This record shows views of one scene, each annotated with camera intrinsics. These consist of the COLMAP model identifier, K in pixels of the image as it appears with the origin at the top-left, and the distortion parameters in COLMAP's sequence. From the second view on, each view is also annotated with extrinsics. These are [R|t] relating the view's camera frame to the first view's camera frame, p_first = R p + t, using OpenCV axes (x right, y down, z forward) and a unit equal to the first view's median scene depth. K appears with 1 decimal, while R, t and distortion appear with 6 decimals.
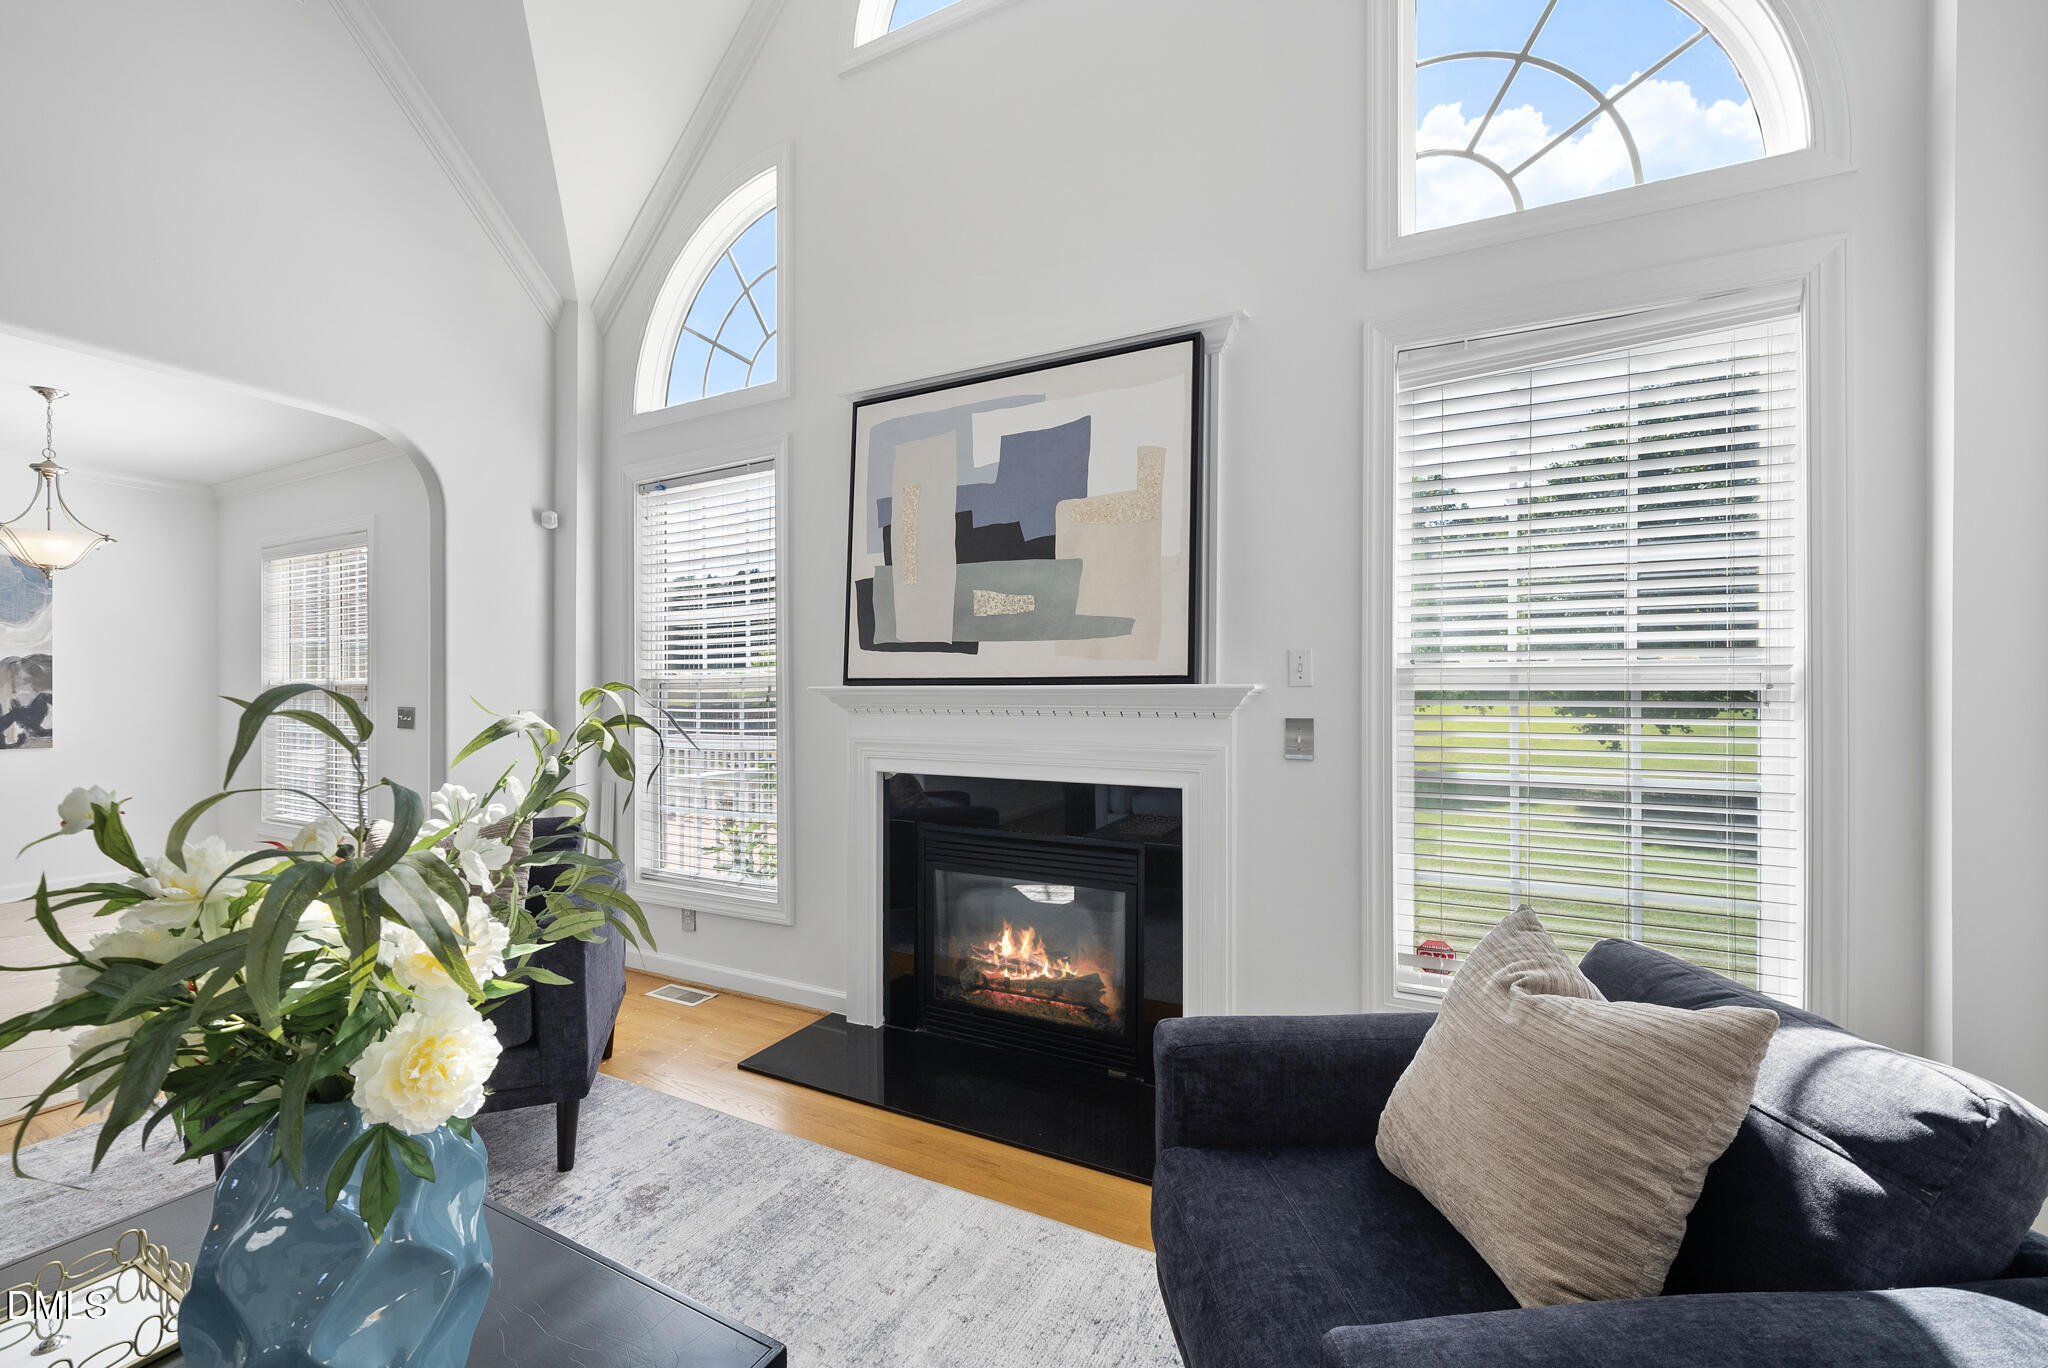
lens RADIAL K [[817.3, 0, 1019.9], [0, 817.3, 698.4], [0, 0, 1]] dist [-0.001952, -0.000441]
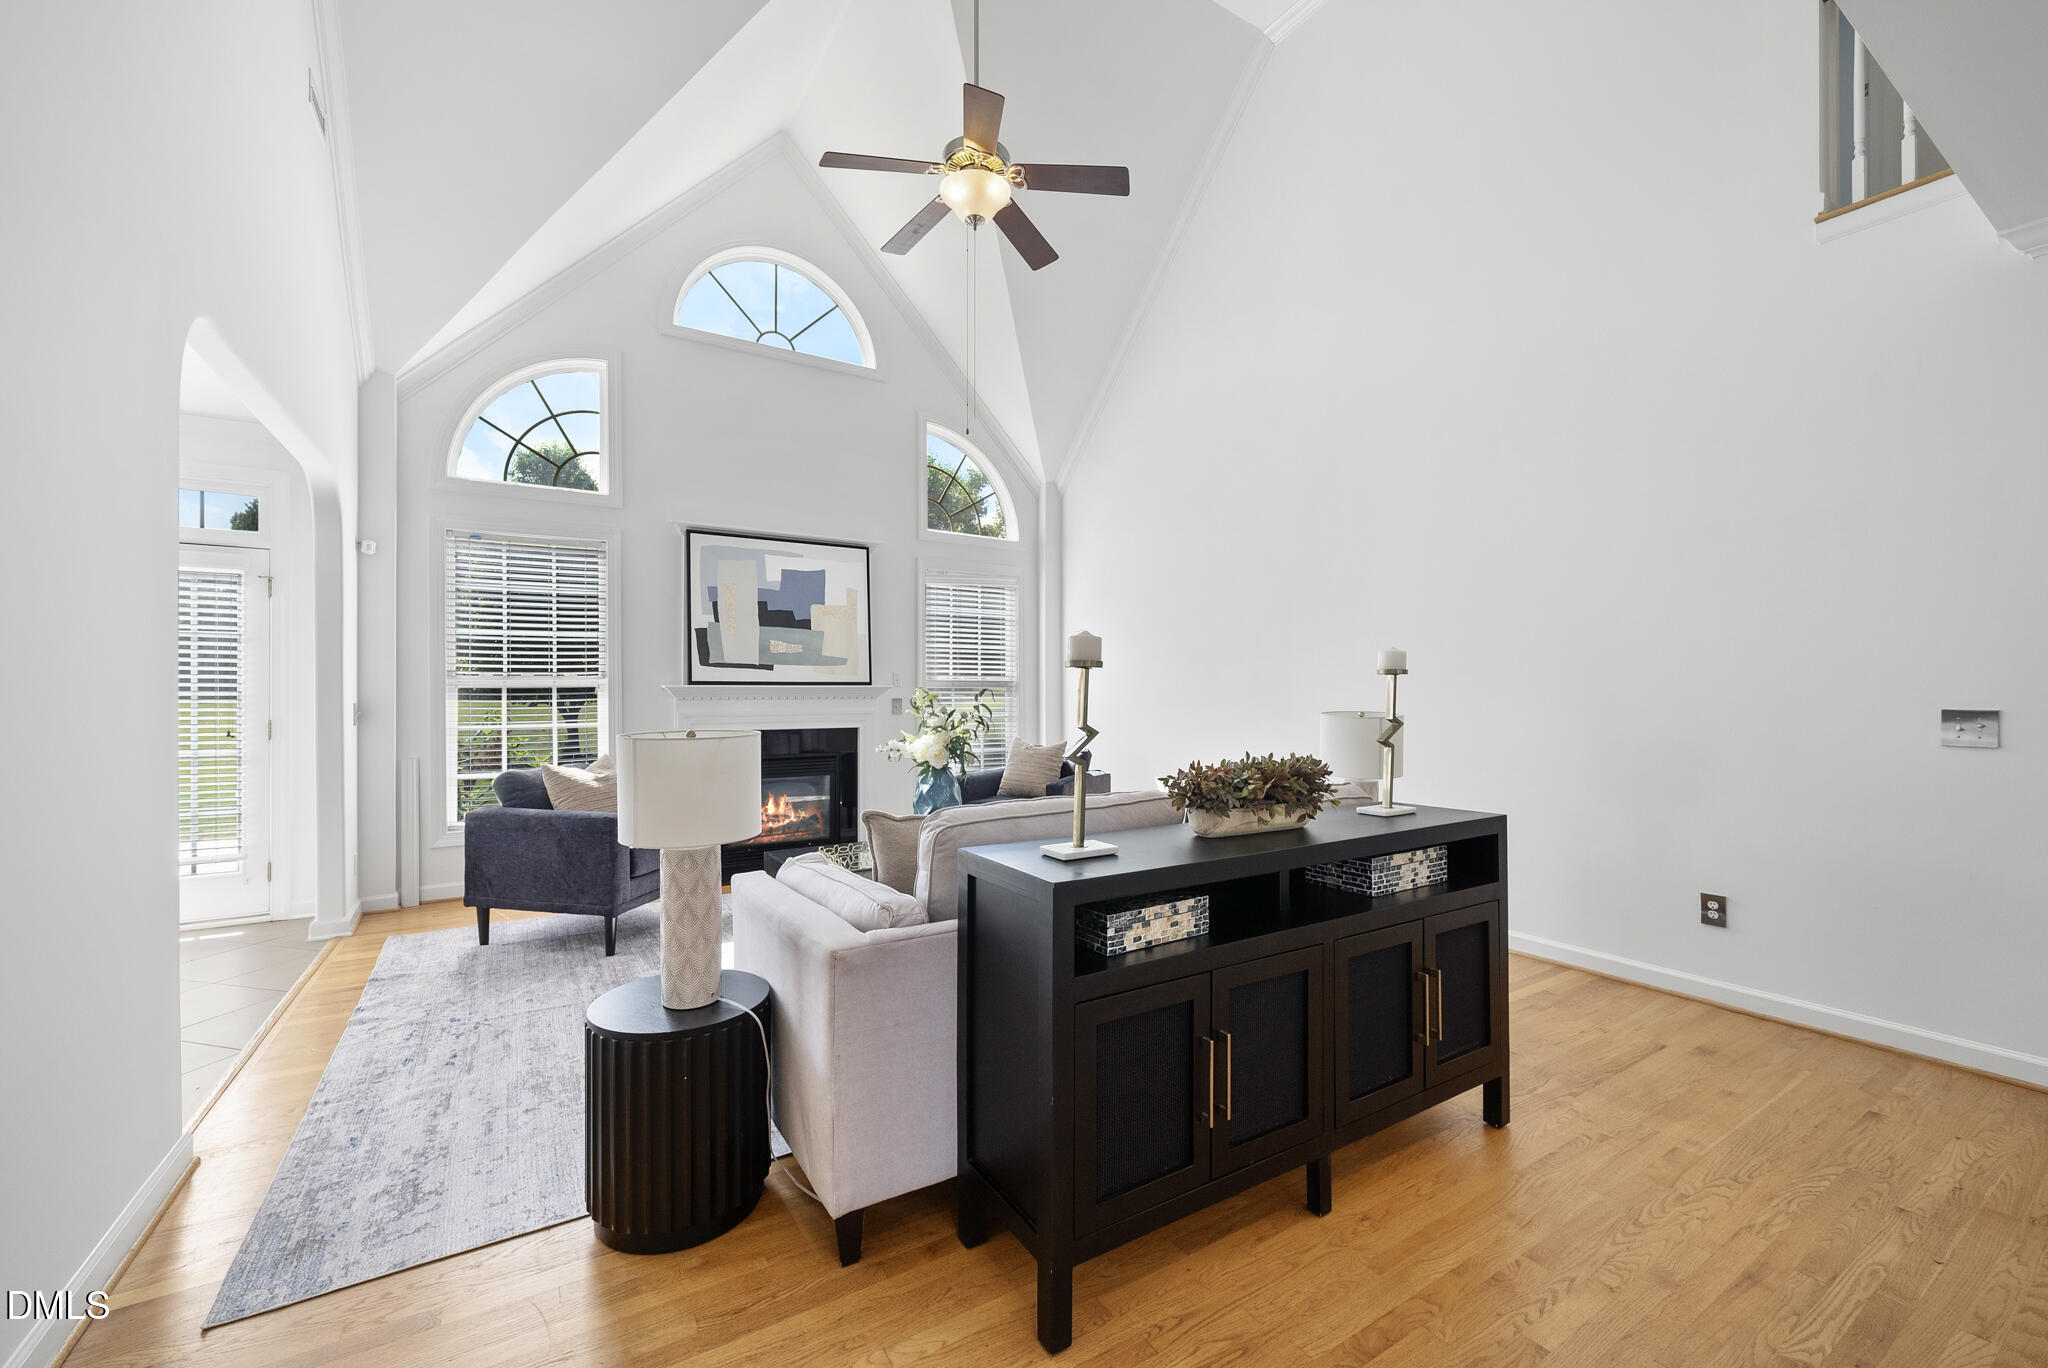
lens RADIAL K [[817.3, 0, 1023.1], [0, 817.3, 687.0], [0, 0, 1]] dist [-0.001952, -0.000441]
pose [[0.506550, 0.001341, 0.862209, -1.544810], [0.003814, 0.999986, -0.003796, -0.001188], [-0.862202, 0.005212, 0.506538, -0.627808]]
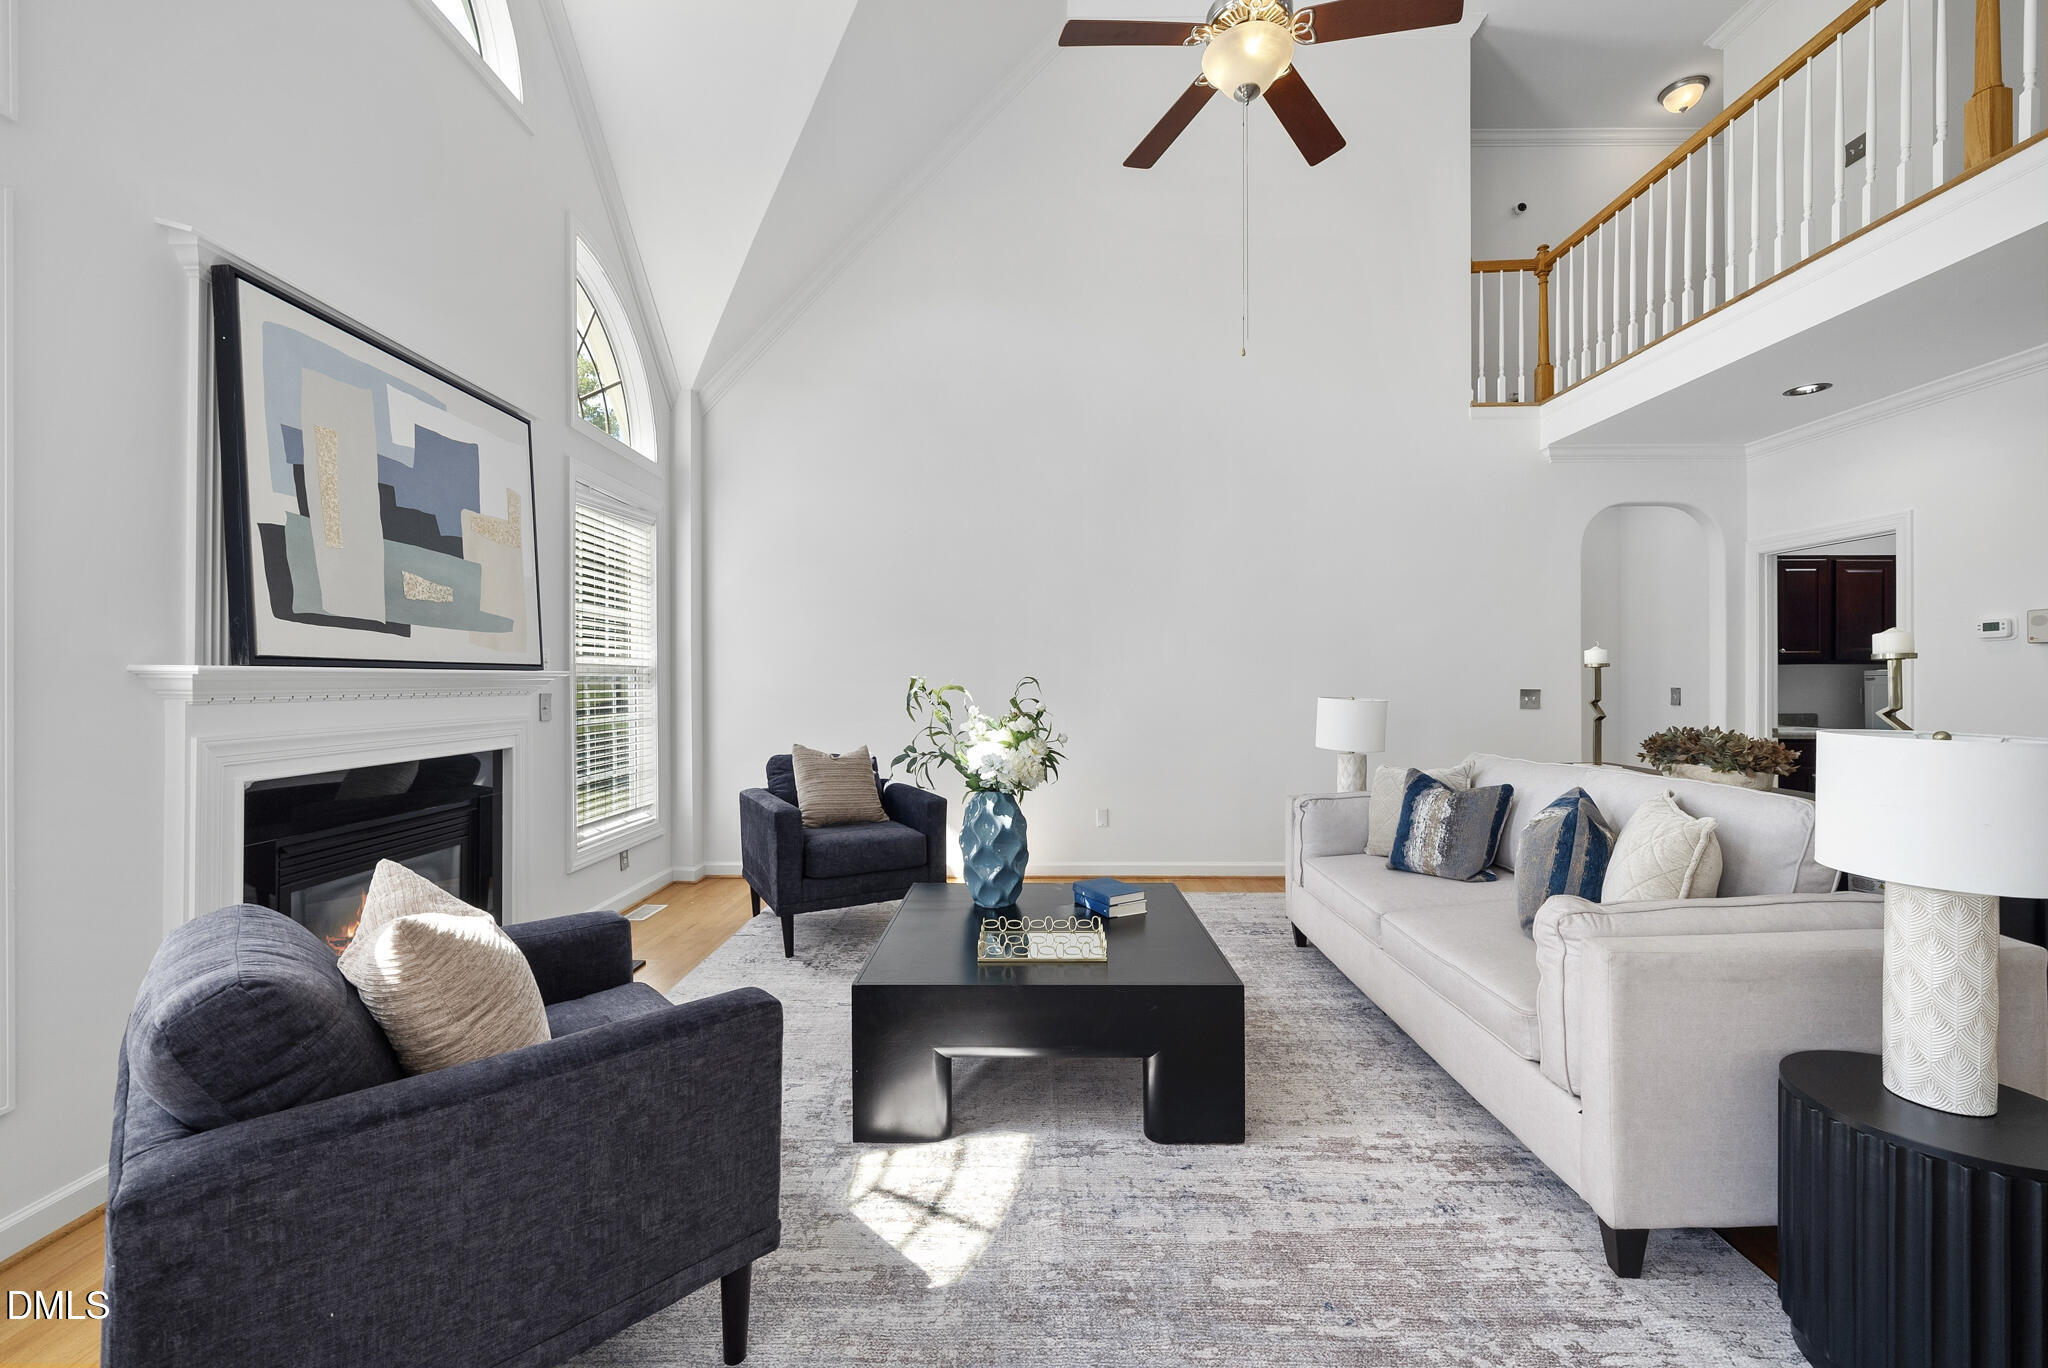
lens RADIAL K [[817.3, 0, 1022.4], [0, 817.3, 679.6], [0, 0, 1]] dist [-0.001952, -0.000441]
pose [[-0.451443, -0.001881, 0.892298, -1.268102], [0.002618, 0.999991, 0.003433, -0.003957], [-0.892296, 0.003886, -0.451433, 0.783153]]
